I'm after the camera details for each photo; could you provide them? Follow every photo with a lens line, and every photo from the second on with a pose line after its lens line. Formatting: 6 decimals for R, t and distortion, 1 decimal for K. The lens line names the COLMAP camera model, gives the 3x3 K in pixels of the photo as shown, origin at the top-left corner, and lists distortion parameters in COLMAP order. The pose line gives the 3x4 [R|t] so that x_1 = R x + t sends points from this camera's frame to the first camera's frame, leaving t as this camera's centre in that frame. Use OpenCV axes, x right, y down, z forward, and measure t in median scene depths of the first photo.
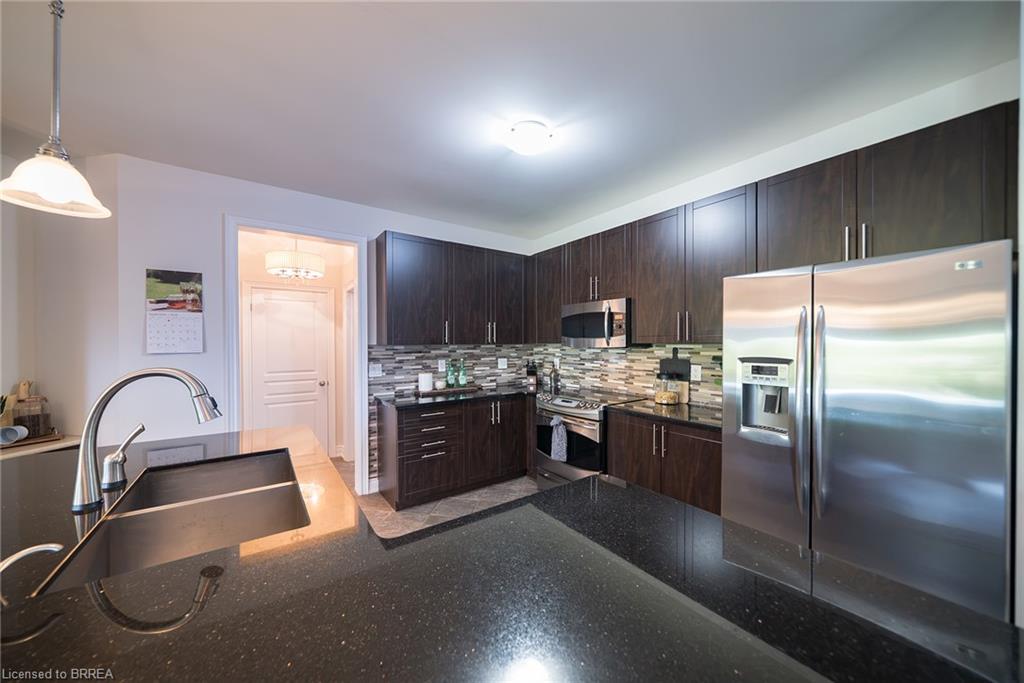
lens RADIAL K [[355.2, 0, 507.0], [0, 355.2, 343.7], [0, 0, 1]] dist [-0.001488, -0.000113]
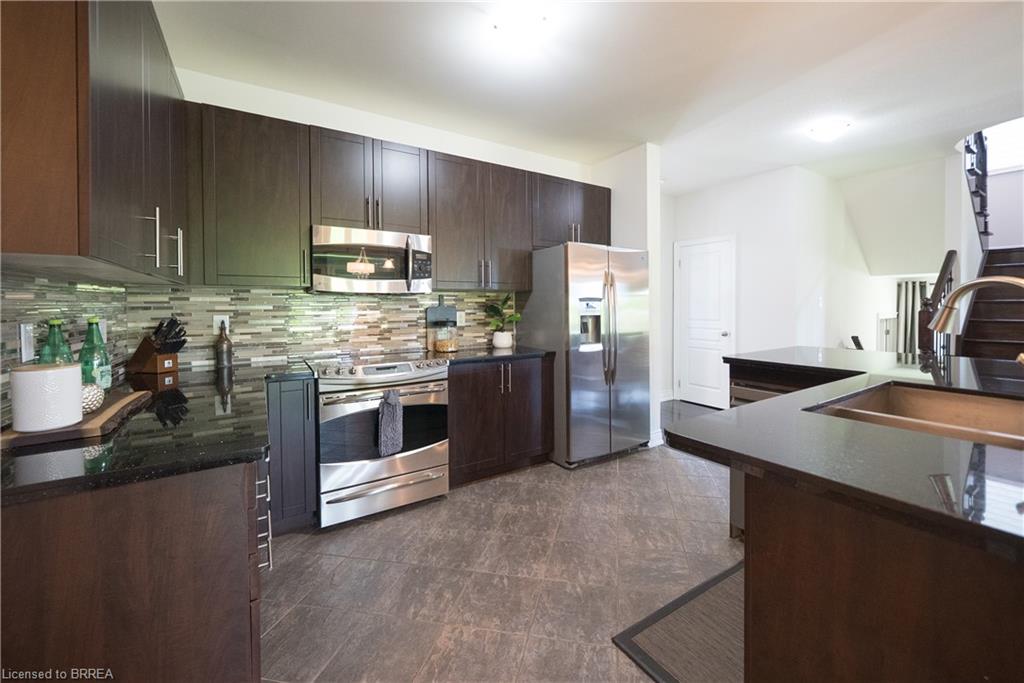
lens RADIAL K [[414.7, 0, 541.4], [0, 414.7, 303.6], [0, 0, 1]] dist [-0.002542, -0.000291]
pose [[0.015169, 0.007559, 0.999856, -0.558193], [0.008015, 0.999938, -0.007681, 0.038385], [-0.999853, 0.008131, 0.015108, 0.590187]]
